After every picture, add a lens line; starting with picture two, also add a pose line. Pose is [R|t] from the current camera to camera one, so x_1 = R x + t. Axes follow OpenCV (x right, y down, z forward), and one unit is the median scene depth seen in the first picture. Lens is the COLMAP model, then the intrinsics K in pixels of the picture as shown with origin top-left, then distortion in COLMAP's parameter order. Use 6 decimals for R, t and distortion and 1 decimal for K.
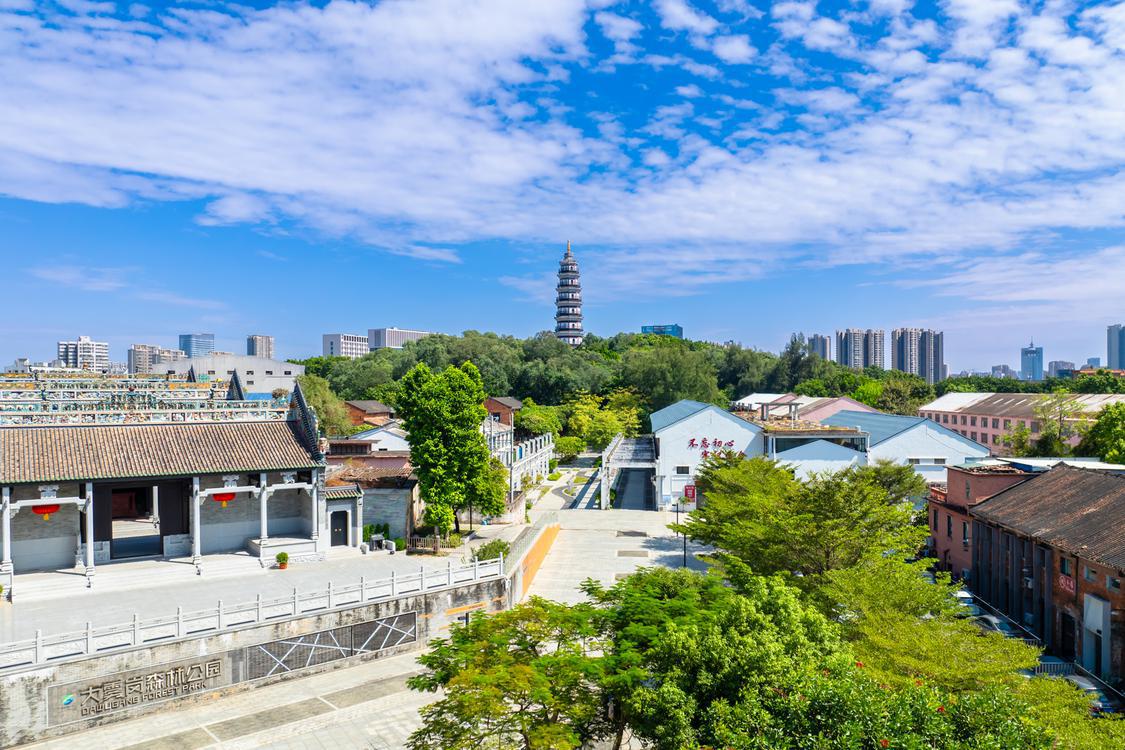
lens RADIAL K [[846.9, 0, 562.5], [0, 846.9, 389.8], [0, 0, 1]] dist [-0.053793, 0.041541]
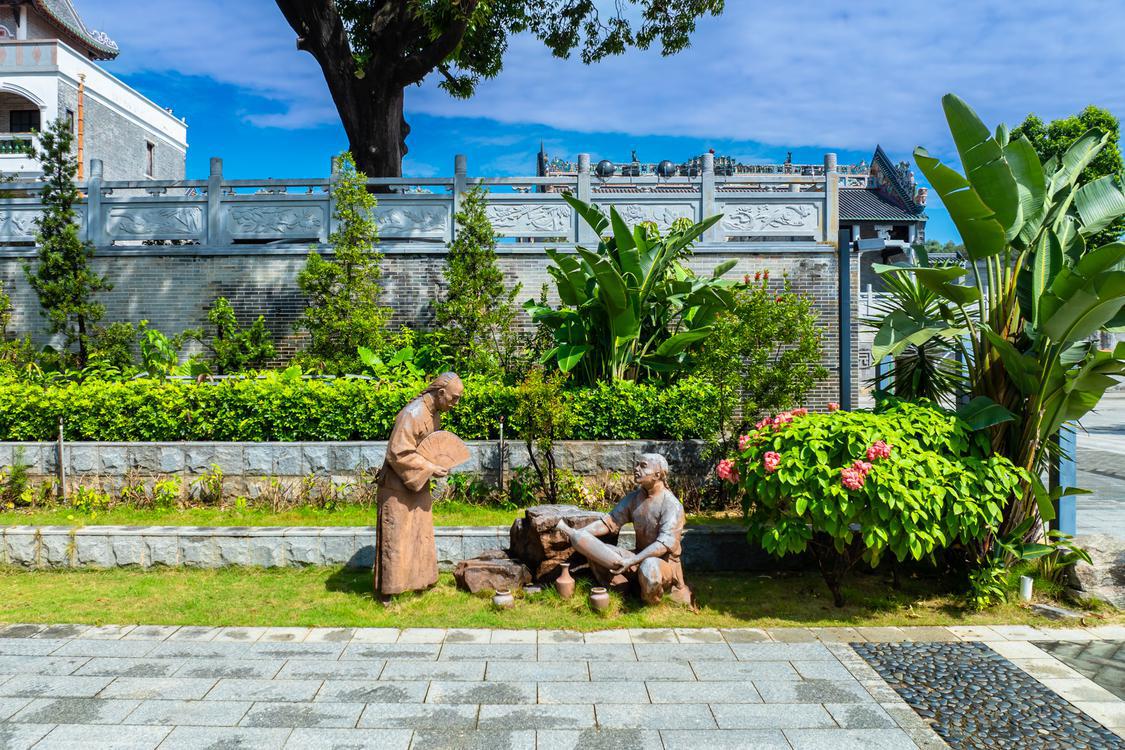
lens RADIAL K [[846.9, 0, 562.5], [0, 846.9, 389.8], [0, 0, 1]] dist [-0.053793, 0.041541]
pose [[0.884458, 0.014077, -0.466407, -0.241527], [-0.007024, 0.999833, 0.016857, 0.292720], [0.466566, -0.011633, 0.884410, 0.077620]]
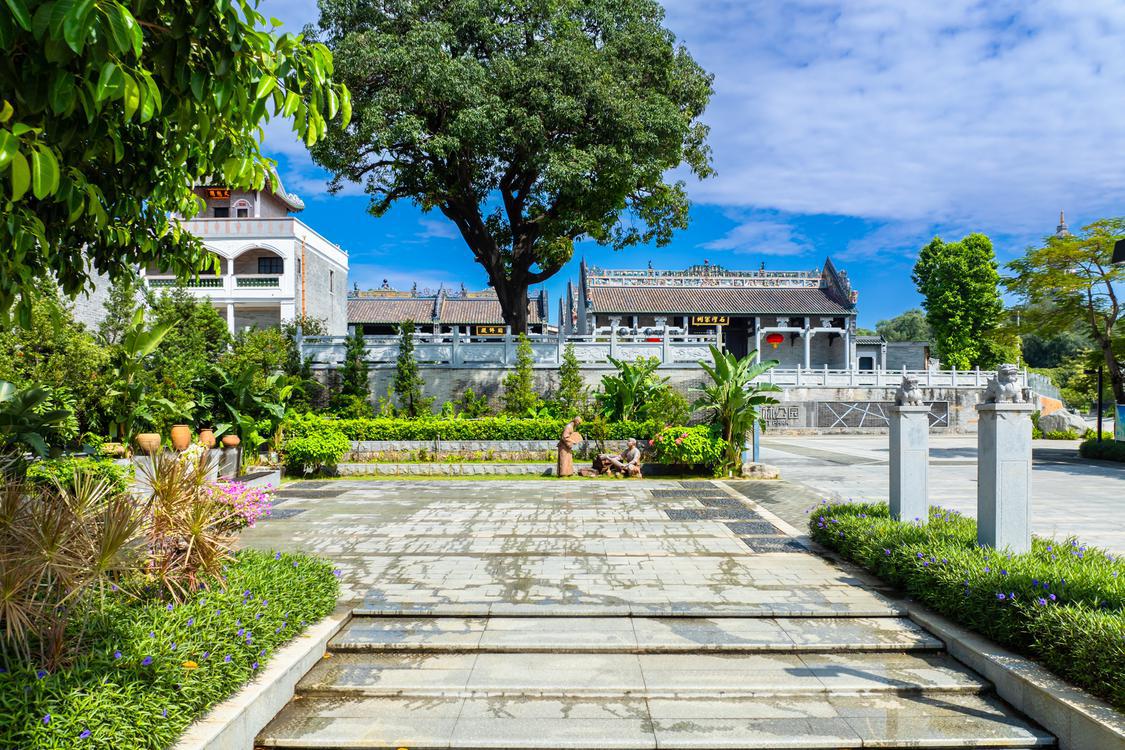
lens RADIAL K [[833.0, 0, 564.1], [0, 833.0, 400.4], [0, 0, 1]] dist [-0.002896, 0.001424]
pose [[0.866754, -0.008470, -0.498663, -0.055731], [-0.008742, 0.999444, -0.032172, 0.299689], [0.498659, 0.032244, 0.866198, -0.293653]]
